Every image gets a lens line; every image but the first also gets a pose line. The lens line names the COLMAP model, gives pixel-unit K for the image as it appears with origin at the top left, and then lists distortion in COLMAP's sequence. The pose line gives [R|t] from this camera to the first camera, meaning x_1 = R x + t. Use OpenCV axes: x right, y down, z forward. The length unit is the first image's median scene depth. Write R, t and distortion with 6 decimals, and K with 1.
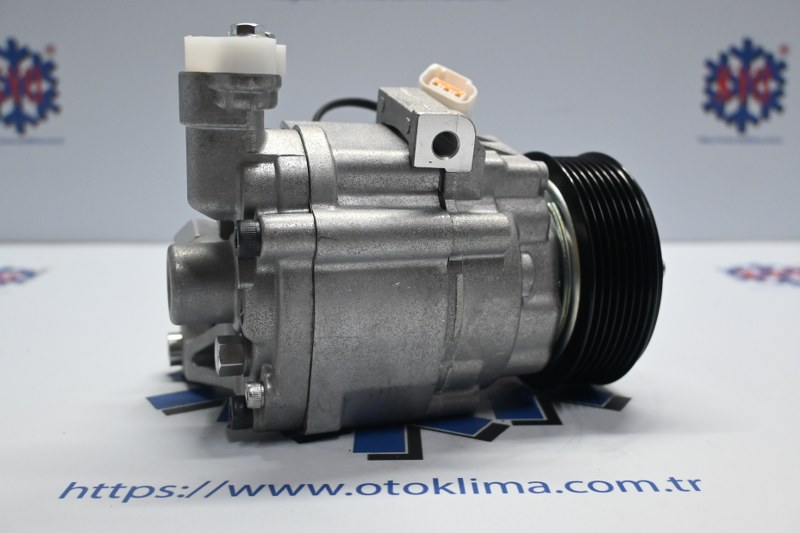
lens RADIAL K [[901.8, 0, 422.9], [0, 901.8, 257.0], [0, 0, 1]] dist [0.004841, 0.004202]
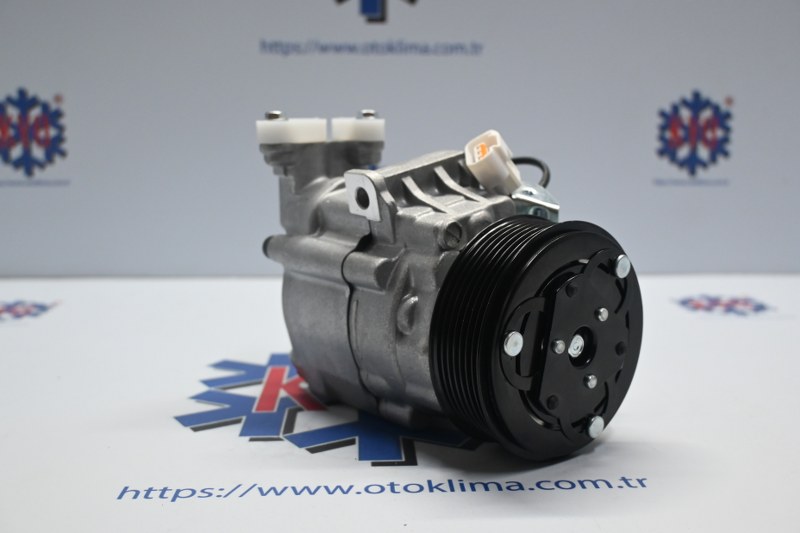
lens RADIAL K [[901.8, 0, 422.9], [0, 901.8, 257.0], [0, 0, 1]] dist [0.004841, 0.004202]
pose [[0.999380, -0.002315, 0.035124, -0.036066], [0.003357, 0.999555, -0.029630, -0.017095], [-0.035040, 0.029730, 0.998944, -0.213601]]
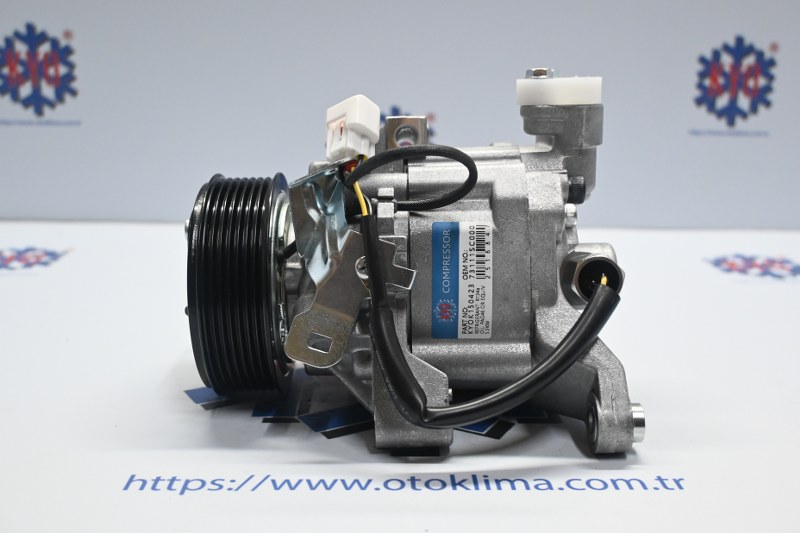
lens RADIAL K [[901.8, 0, 422.9], [0, 901.8, 257.0], [0, 0, 1]] dist [0.004841, 0.004202]
pose [[0.999770, 0.015199, 0.015127, -0.044240], [-0.015973, 0.998496, 0.052440, -0.087946], [-0.014307, -0.052670, 0.998509, -0.121359]]
